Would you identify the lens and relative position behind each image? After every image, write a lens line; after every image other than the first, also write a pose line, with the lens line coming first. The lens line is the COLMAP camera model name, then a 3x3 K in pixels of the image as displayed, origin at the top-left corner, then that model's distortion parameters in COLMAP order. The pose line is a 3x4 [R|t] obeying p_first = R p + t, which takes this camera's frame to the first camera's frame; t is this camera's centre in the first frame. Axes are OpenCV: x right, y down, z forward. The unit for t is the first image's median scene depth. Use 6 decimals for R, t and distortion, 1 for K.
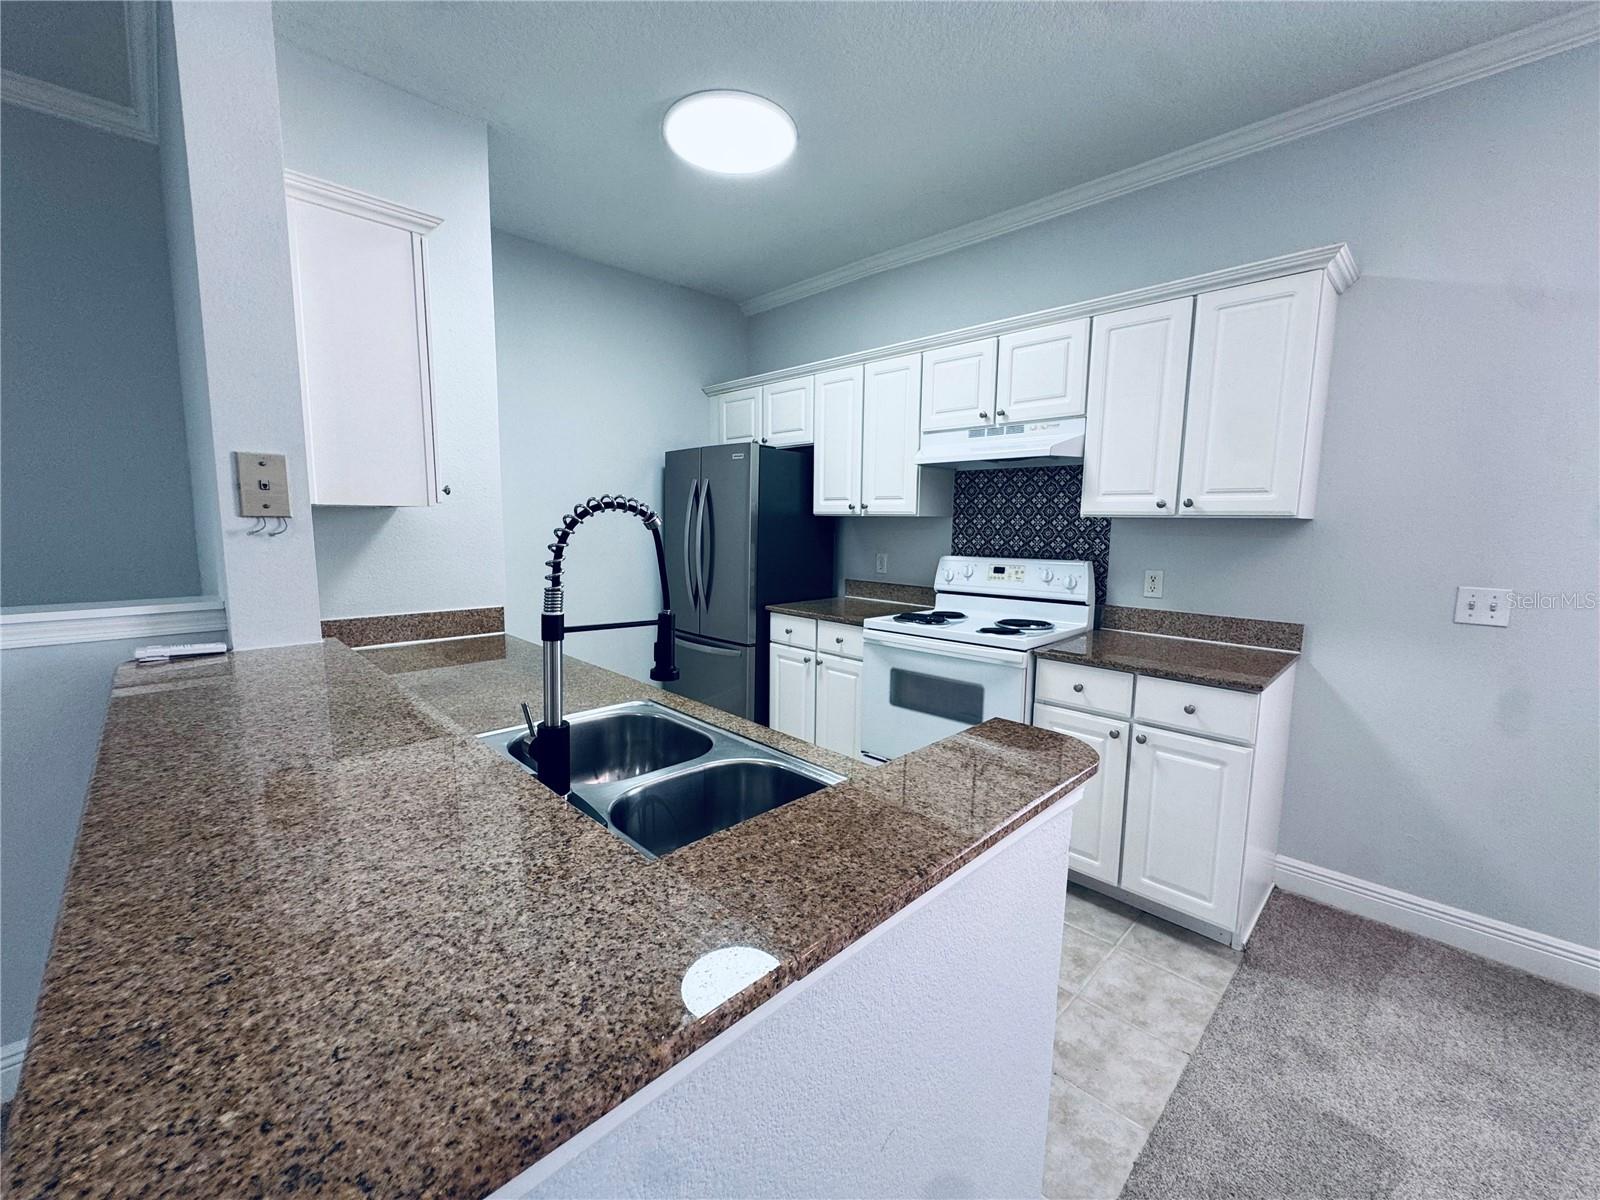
lens RADIAL K [[643.5, 0, 801.2], [0, 643.5, 596.8], [0, 0, 1]] dist [-0.004068, 0.000560]
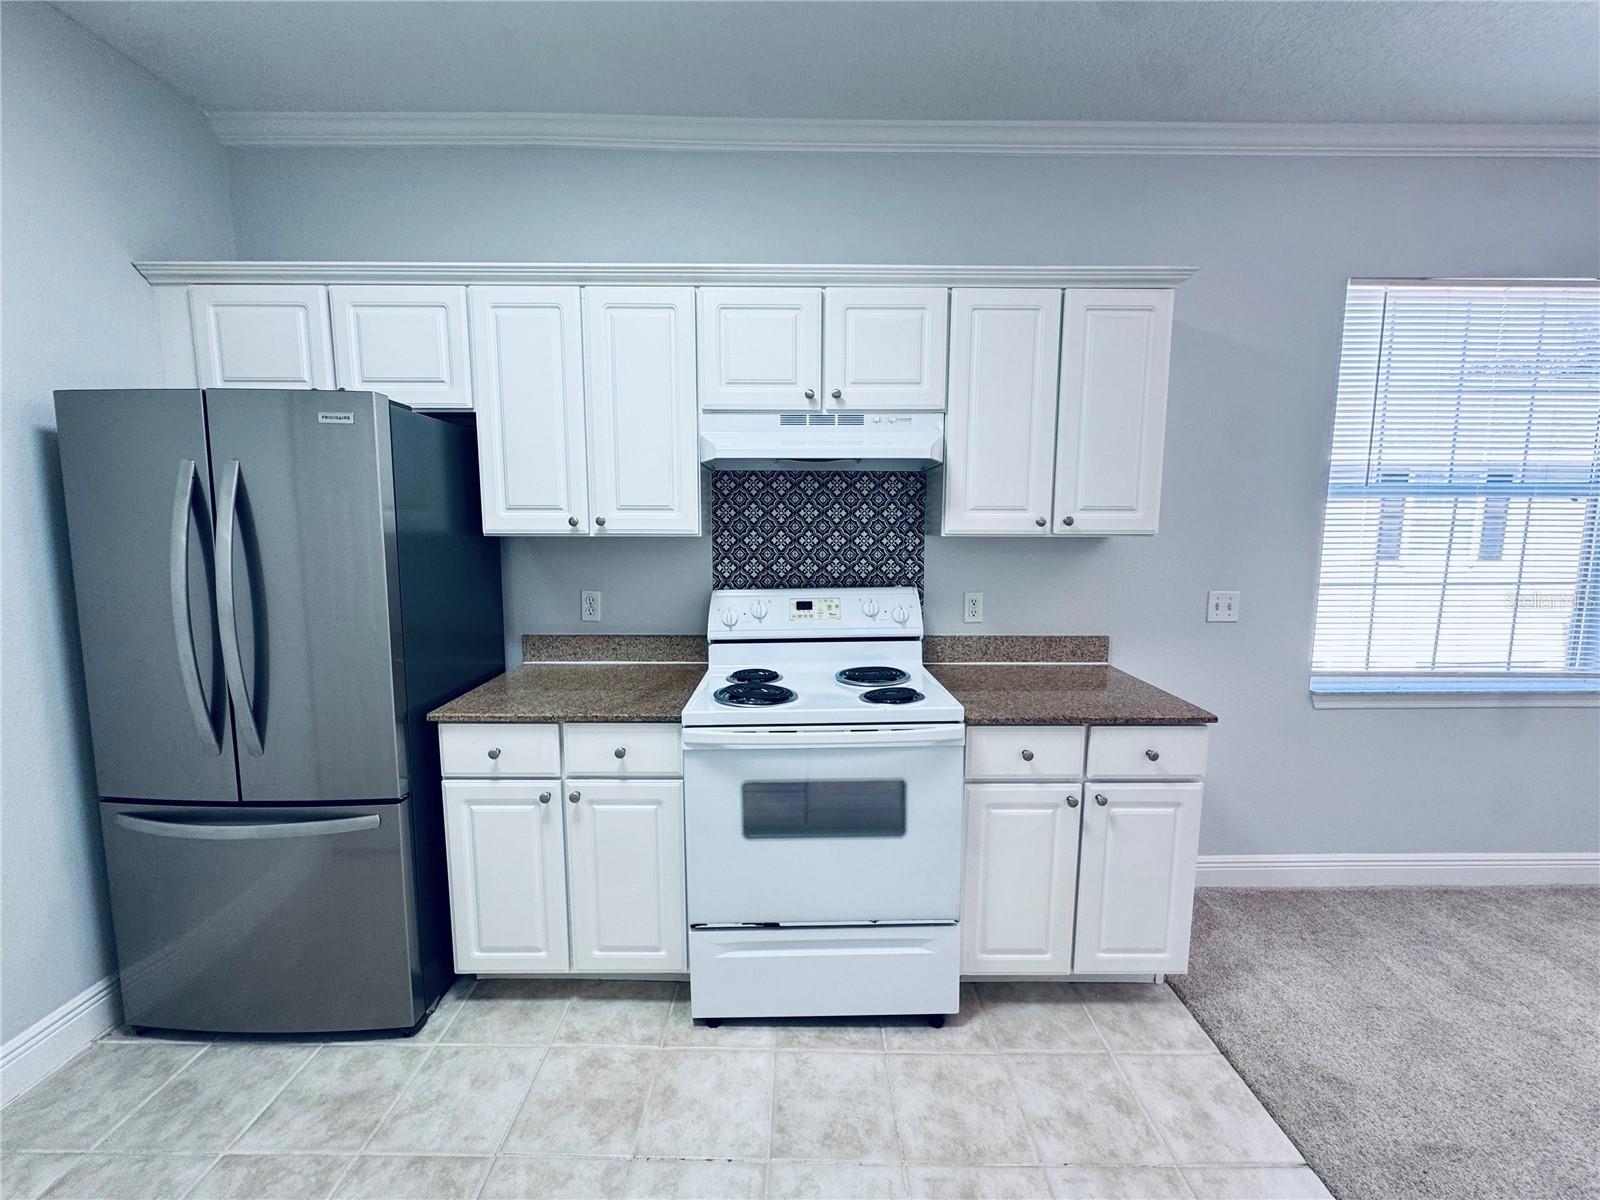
lens RADIAL K [[643.5, 0, 799.4], [0, 643.5, 597.2], [0, 0, 1]] dist [-0.004068, 0.000560]
pose [[0.696881, -0.093519, 0.711064, -0.252307], [0.091929, 0.994931, 0.040758, -0.089797], [-0.711271, 0.036964, 0.701945, 0.516464]]
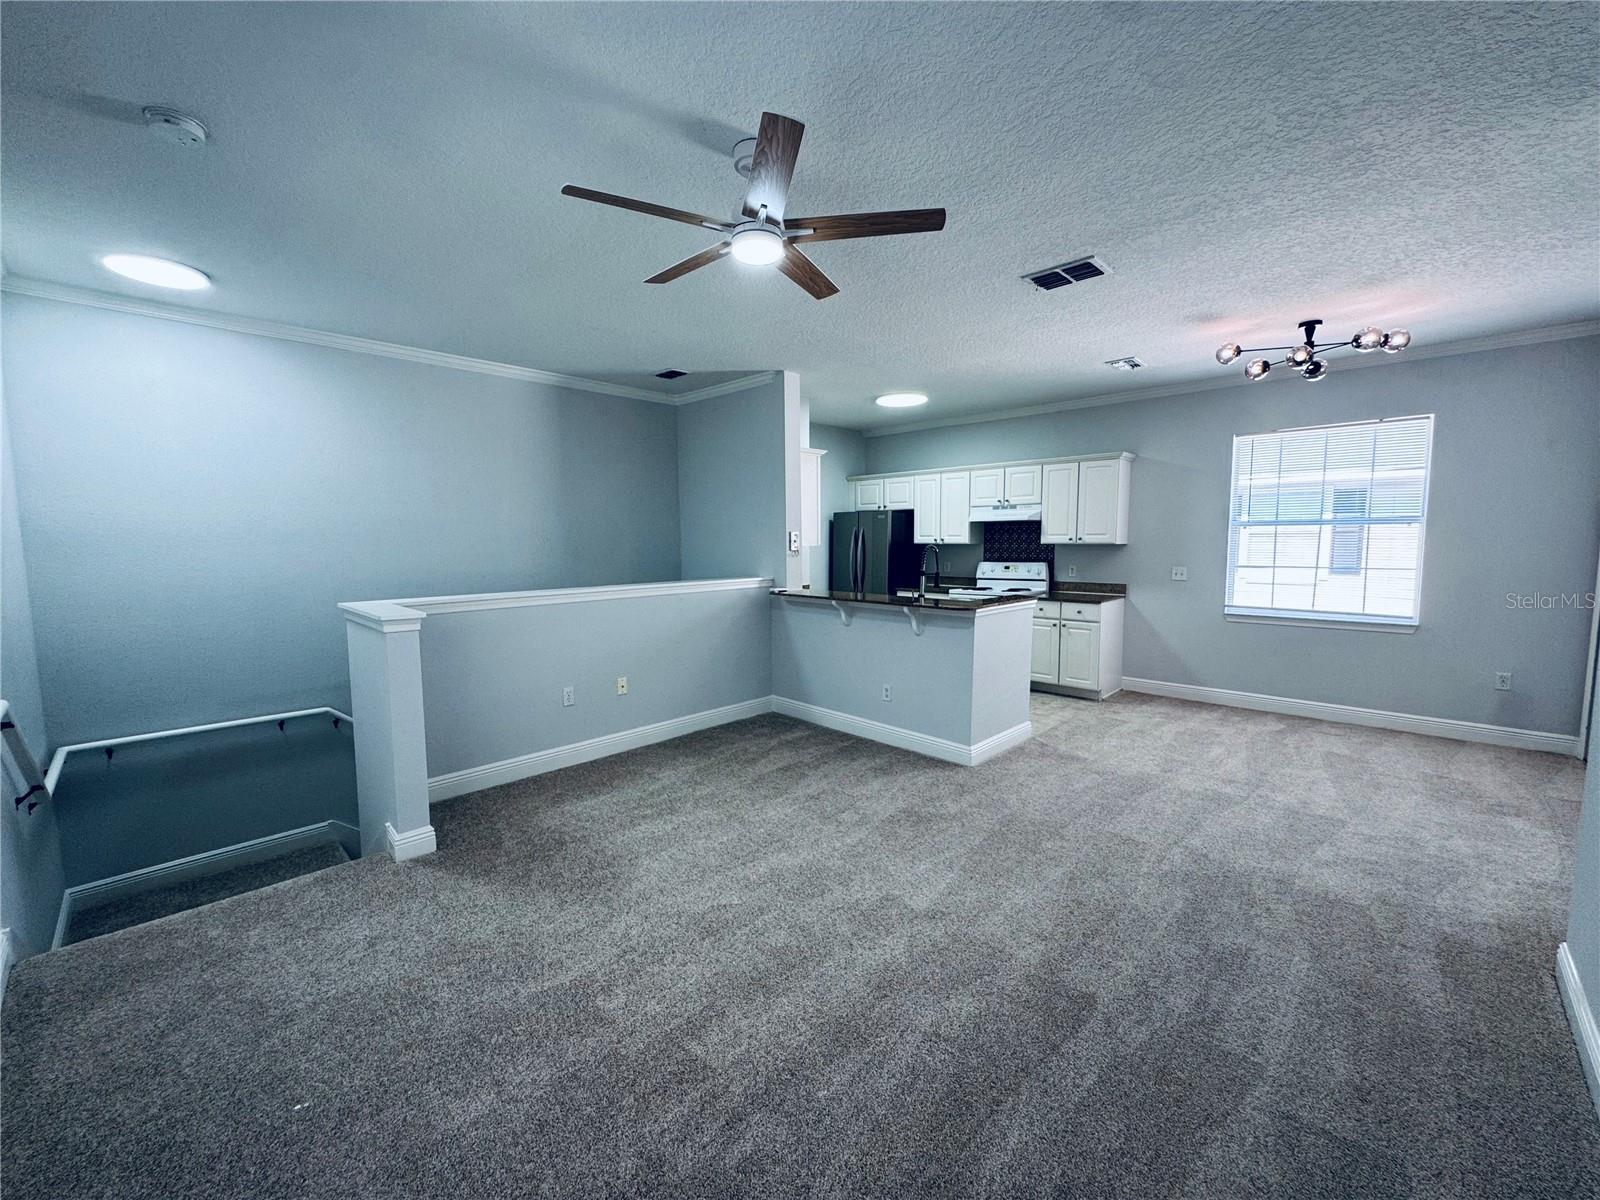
lens RADIAL K [[643.5, 0, 805.8], [0, 643.5, 593.1], [0, 0, 1]] dist [-0.004068, 0.000560]
pose [[0.999476, -0.018434, 0.026614, -0.488746], [0.019423, 0.999112, -0.037399, 0.126722], [-0.025901, 0.037896, 0.998946, -1.309470]]
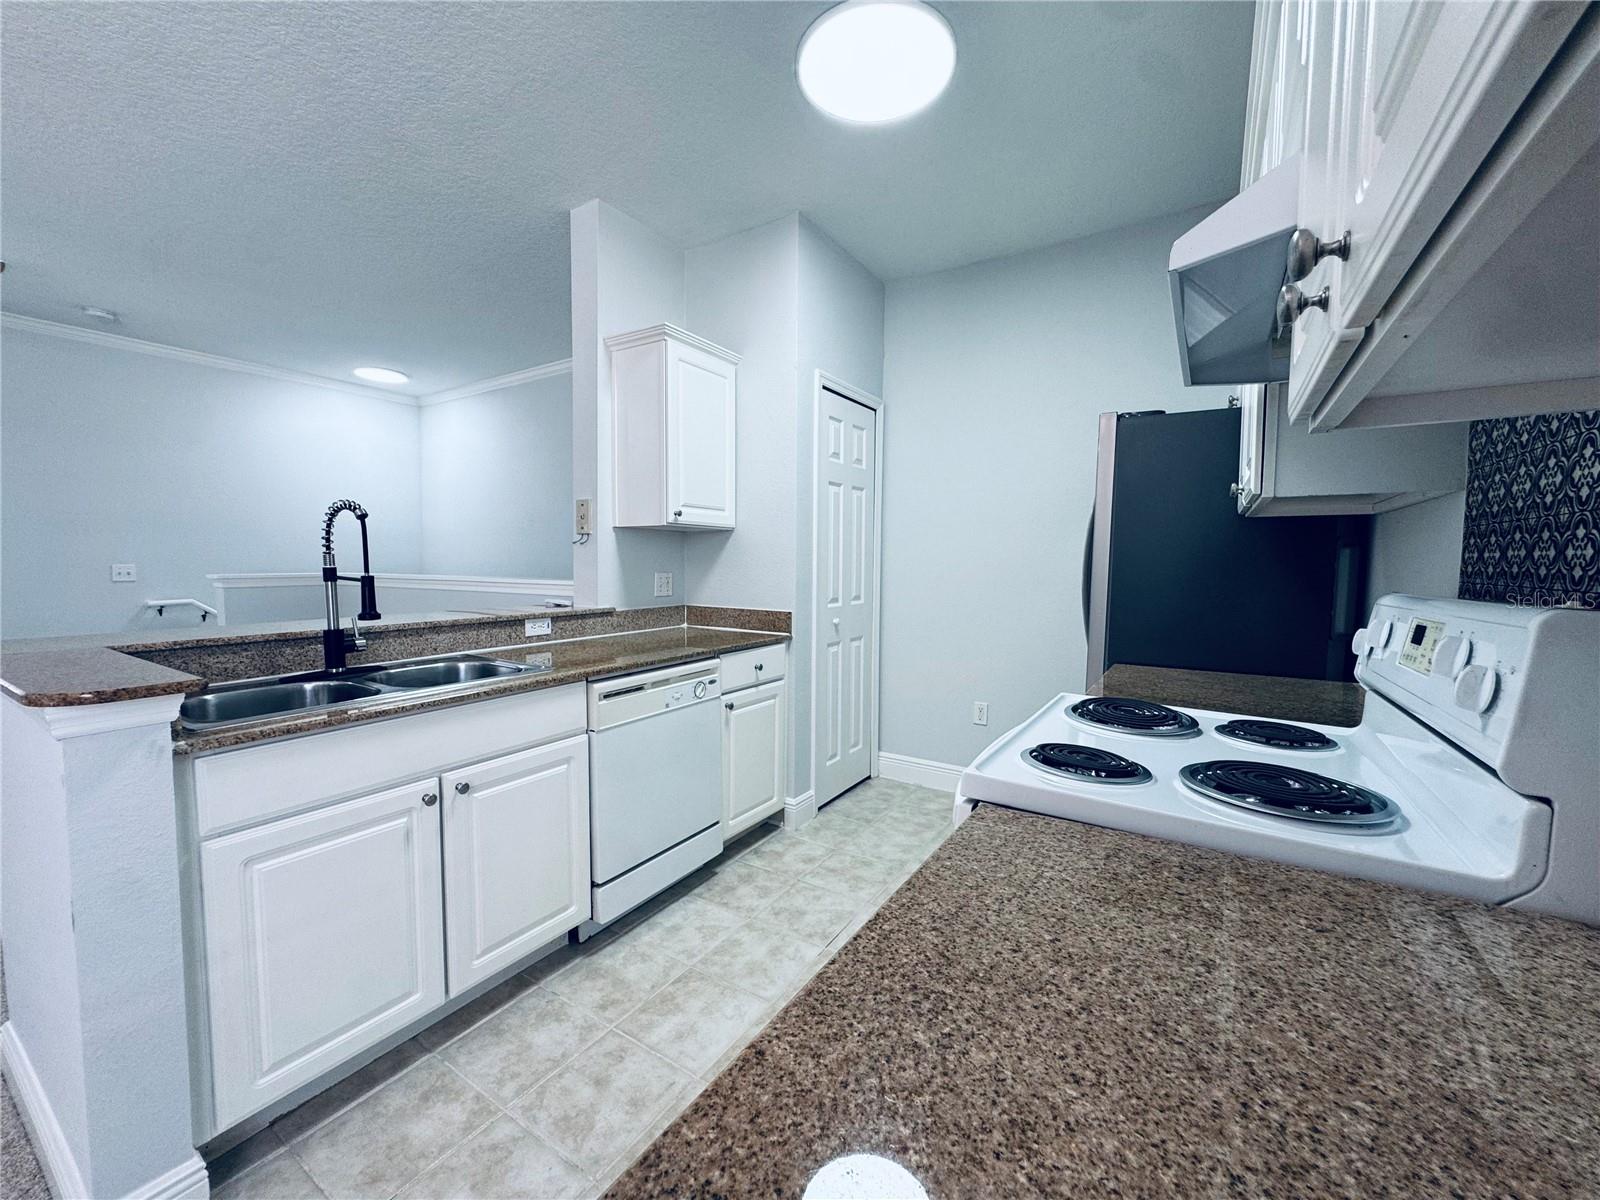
lens RADIAL K [[643.5, 0, 798.9], [0, 643.5, 597.6], [0, 0, 1]] dist [-0.004068, 0.000560]
pose [[0.221006, 0.044687, -0.974248, 0.605337], [-0.123710, 0.992165, 0.017445, -0.029547], [0.967394, 0.116669, 0.224803, 0.674366]]
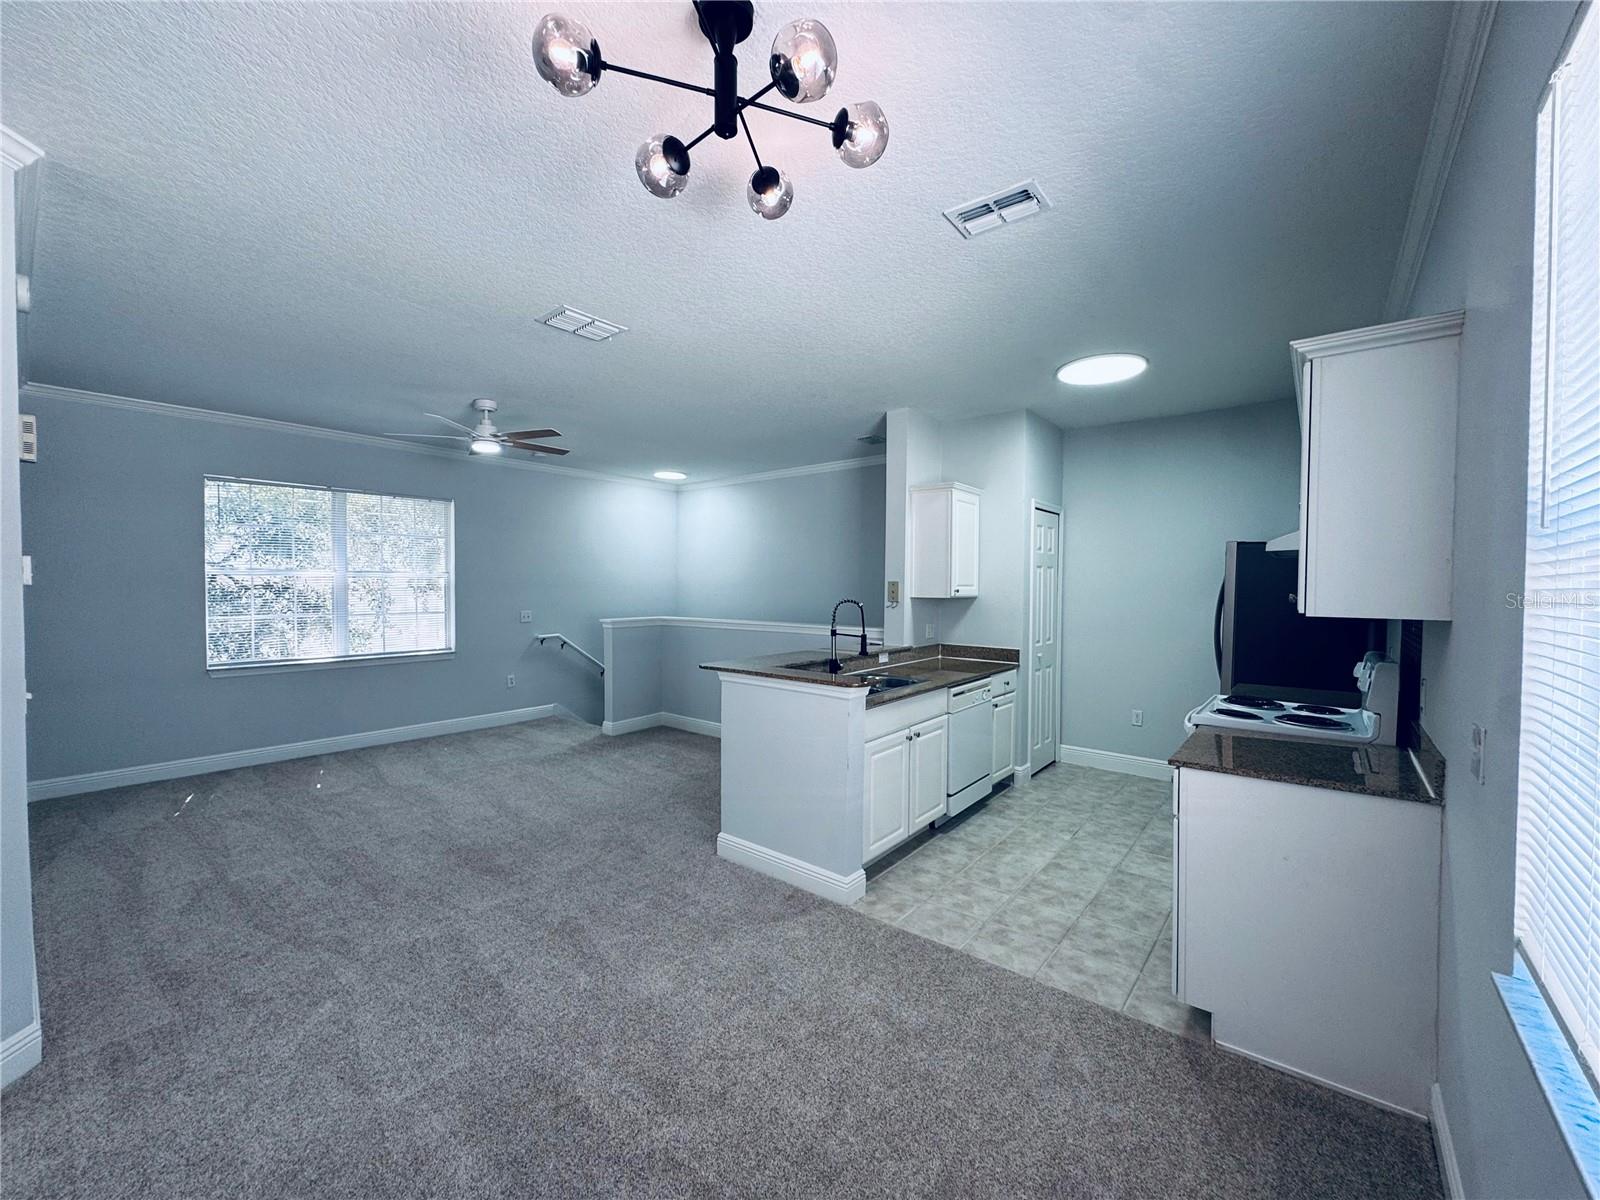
lens RADIAL K [[643.5, 0, 800.2], [0, 643.5, 599.1], [0, 0, 1]] dist [-0.004068, 0.000560]
pose [[0.108476, 0.008990, -0.994058, 1.199058], [-0.126505, 0.991954, -0.004834, -0.037040], [0.986017, 0.126278, 0.108741, 0.131520]]
